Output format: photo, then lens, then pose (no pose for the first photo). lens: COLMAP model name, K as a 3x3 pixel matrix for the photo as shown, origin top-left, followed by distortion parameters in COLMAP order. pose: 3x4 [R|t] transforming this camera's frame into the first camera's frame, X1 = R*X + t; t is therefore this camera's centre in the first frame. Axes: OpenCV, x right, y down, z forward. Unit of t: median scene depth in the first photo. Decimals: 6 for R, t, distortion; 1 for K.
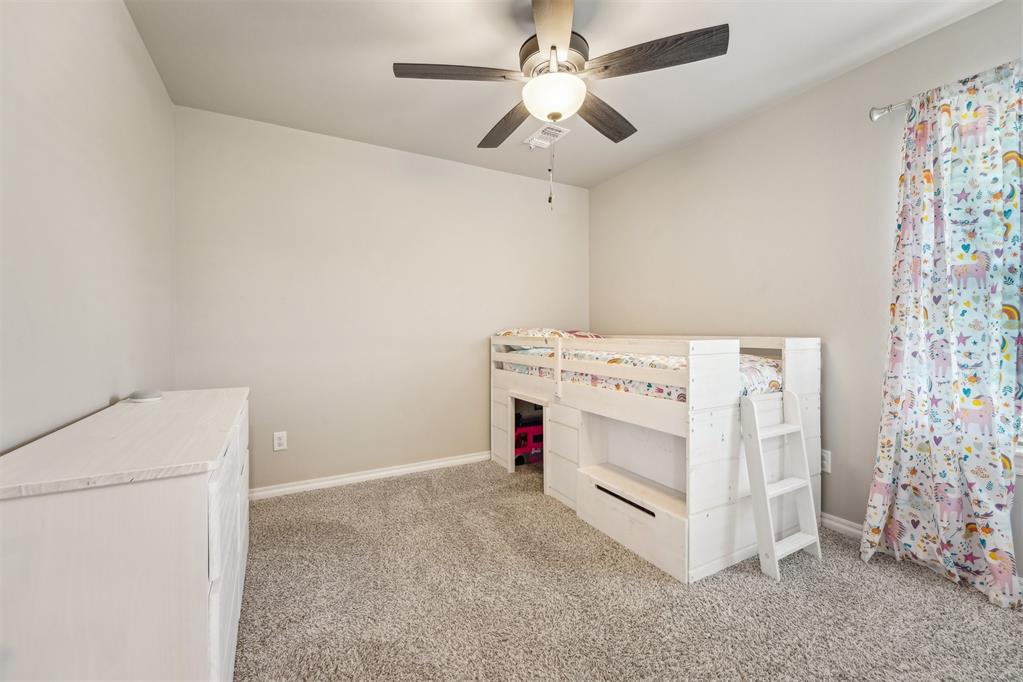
lens RADIAL K [[413.4, 0, 514.7], [0, 413.4, 335.3], [0, 0, 1]] dist [0.003292, -0.000629]
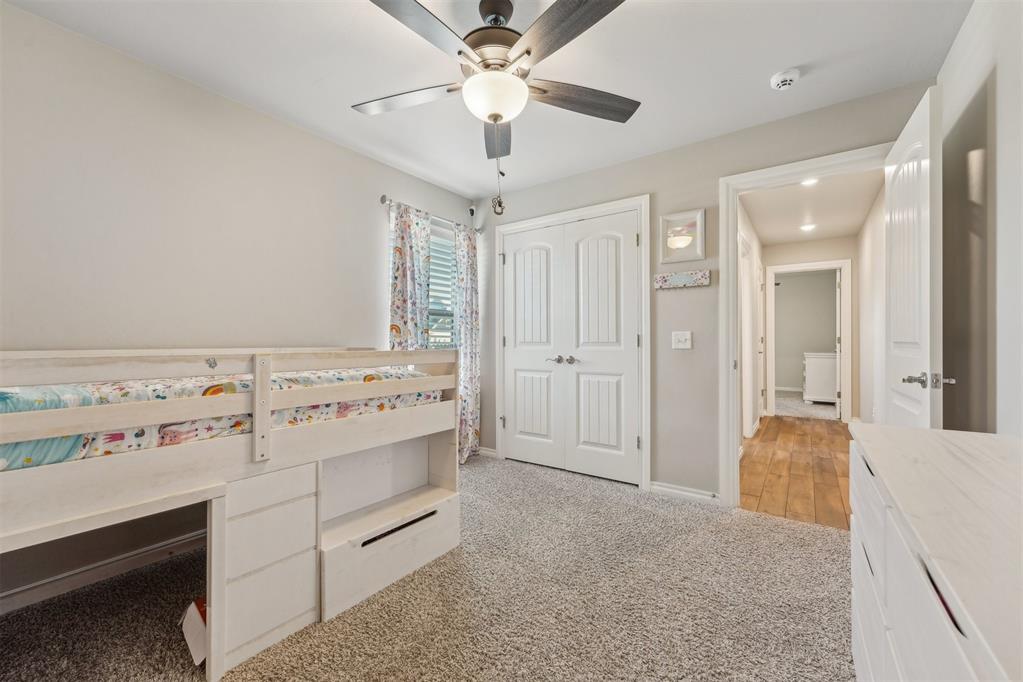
lens RADIAL K [[413.4, 0, 514.6], [0, 413.4, 340.9], [0, 0, 1]] dist [0.003292, -0.000629]
pose [[-0.420779, -0.005977, 0.907143, -0.627322], [0.000784, 0.999976, 0.006953, -0.016891], [-0.907163, 0.003636, -0.420764, 1.094681]]
